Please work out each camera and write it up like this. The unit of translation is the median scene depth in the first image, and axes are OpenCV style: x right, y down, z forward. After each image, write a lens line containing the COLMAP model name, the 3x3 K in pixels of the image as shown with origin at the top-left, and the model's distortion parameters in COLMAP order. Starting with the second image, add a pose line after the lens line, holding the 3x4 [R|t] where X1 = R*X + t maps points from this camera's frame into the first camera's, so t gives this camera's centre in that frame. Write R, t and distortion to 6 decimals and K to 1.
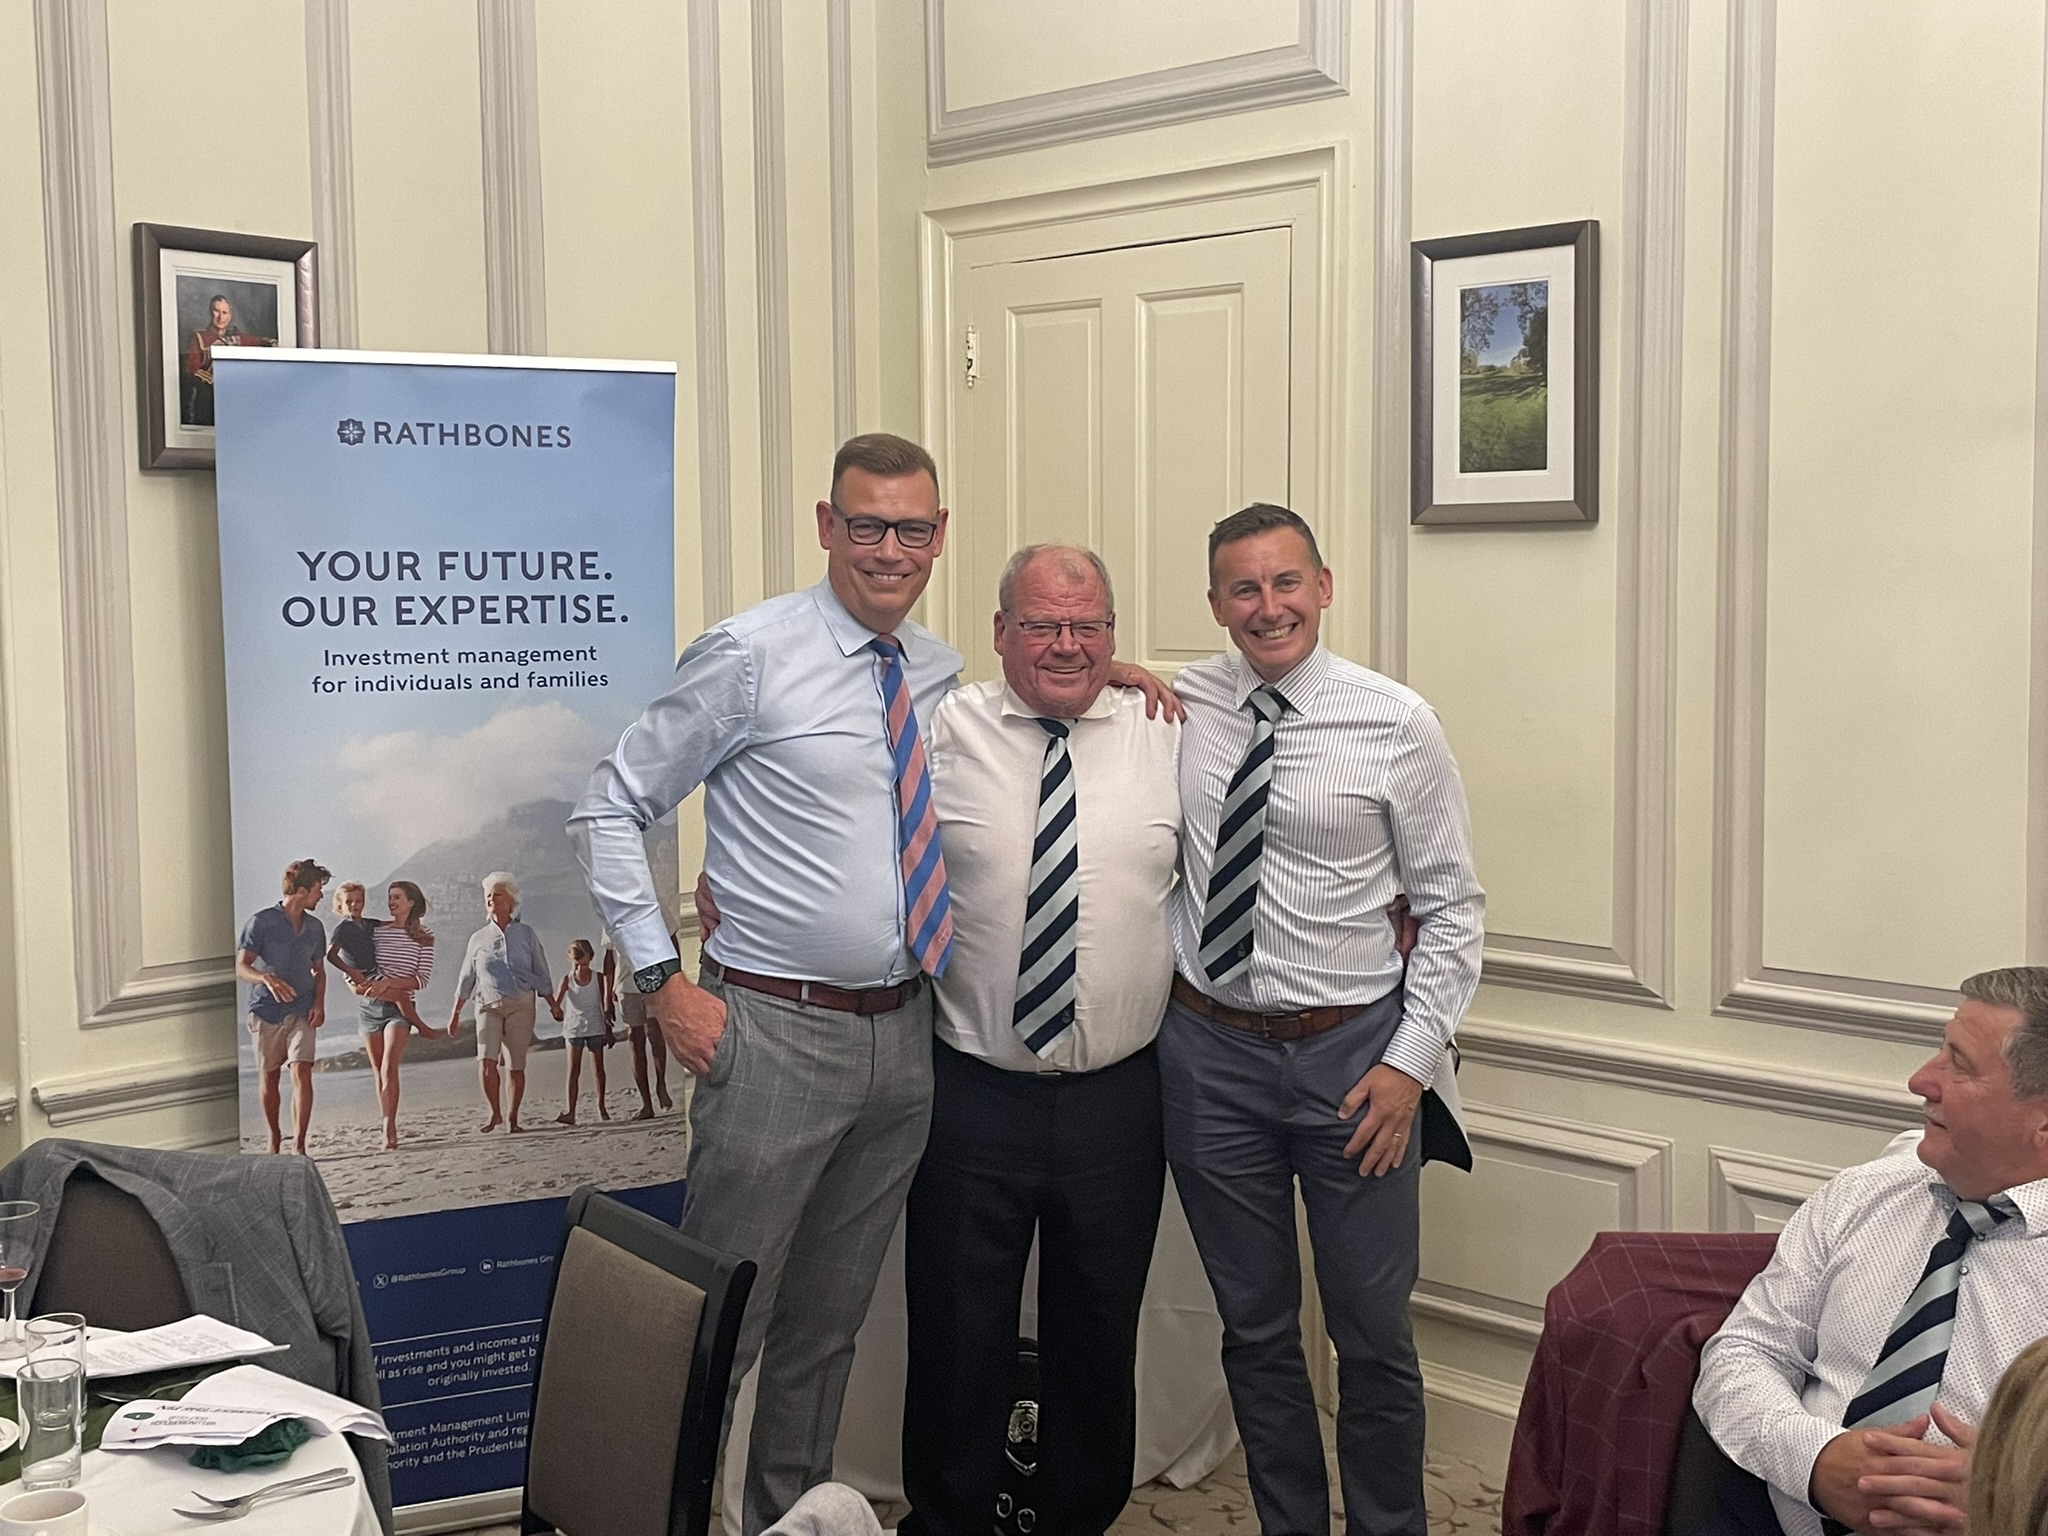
lens RADIAL K [[2240.9, 0, 984.8], [0, 2240.9, 754.5], [0, 0, 1]] dist [0.031555, 0.000000]
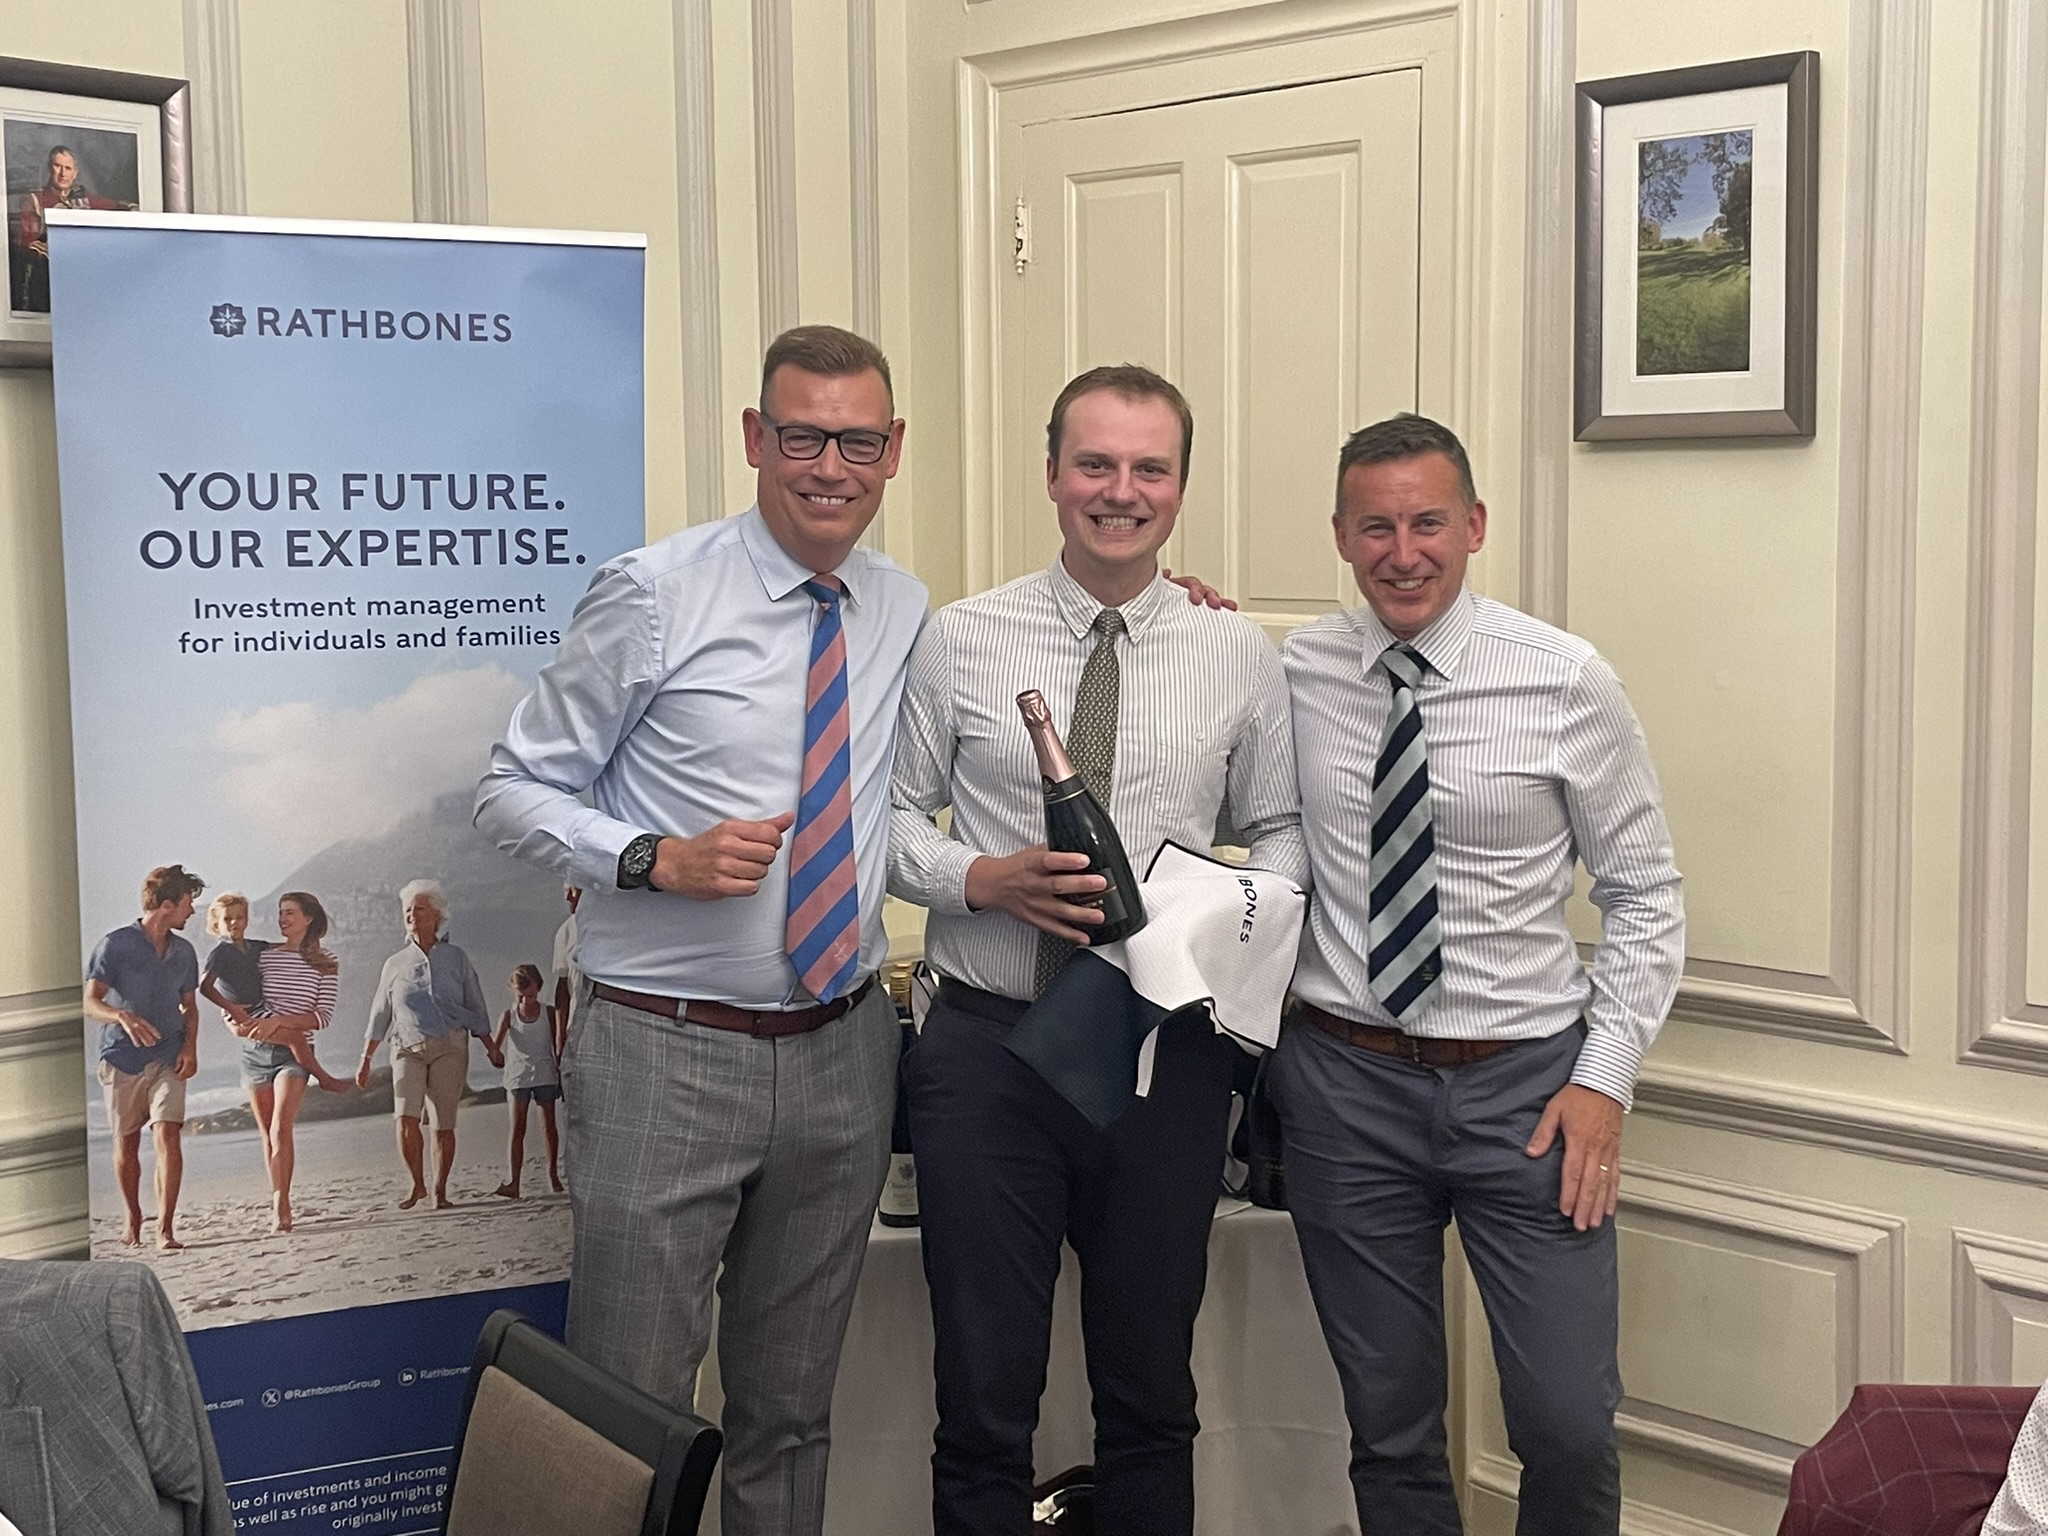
lens RADIAL K [[2521.0, 0, 1036.8], [0, 2521.0, 744.3], [0, 0, 1]] dist [0.044397, 0.000000]
pose [[0.999998, 0.000676, -0.001618, 0.001612], [-0.000657, 0.999933, 0.011553, -0.005815], [0.001626, -0.011552, 0.999932, 0.111066]]
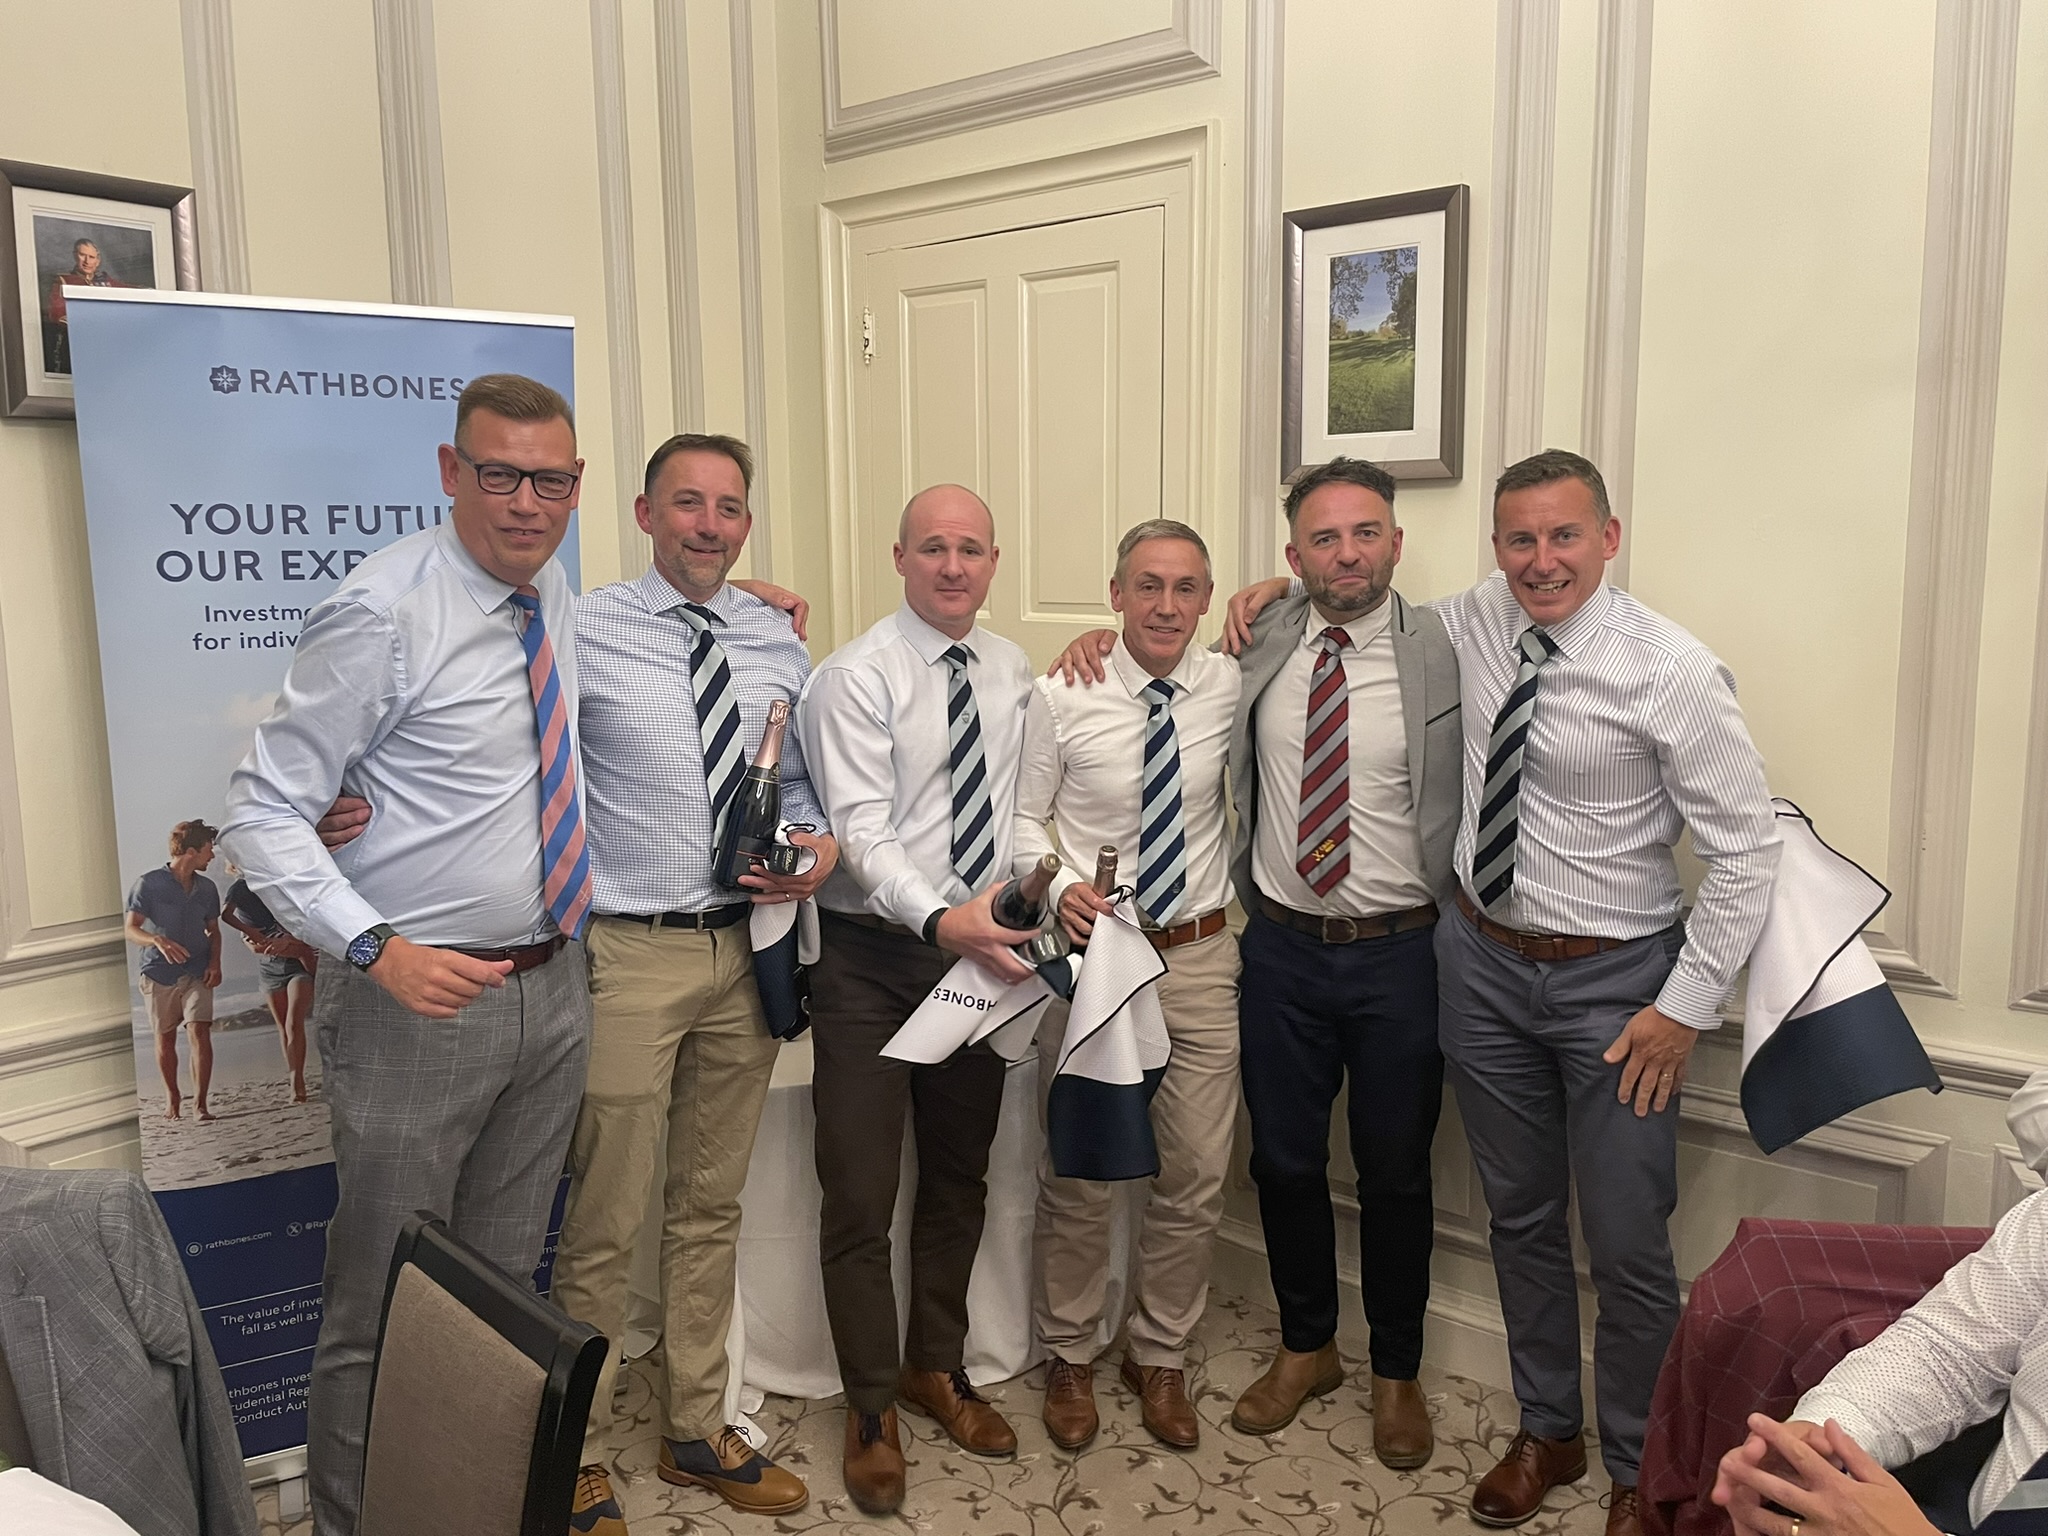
lens RADIAL K [[1554.5, 0, 1008.6], [0, 1554.5, 763.5], [0, 0, 1]] dist [0.062939, -0.053293]
pose [[0.996794, -0.012829, 0.078973, -0.000571], [0.008156, 0.998212, 0.059214, -0.015170], [-0.079591, -0.058380, 0.995117, 0.276939]]
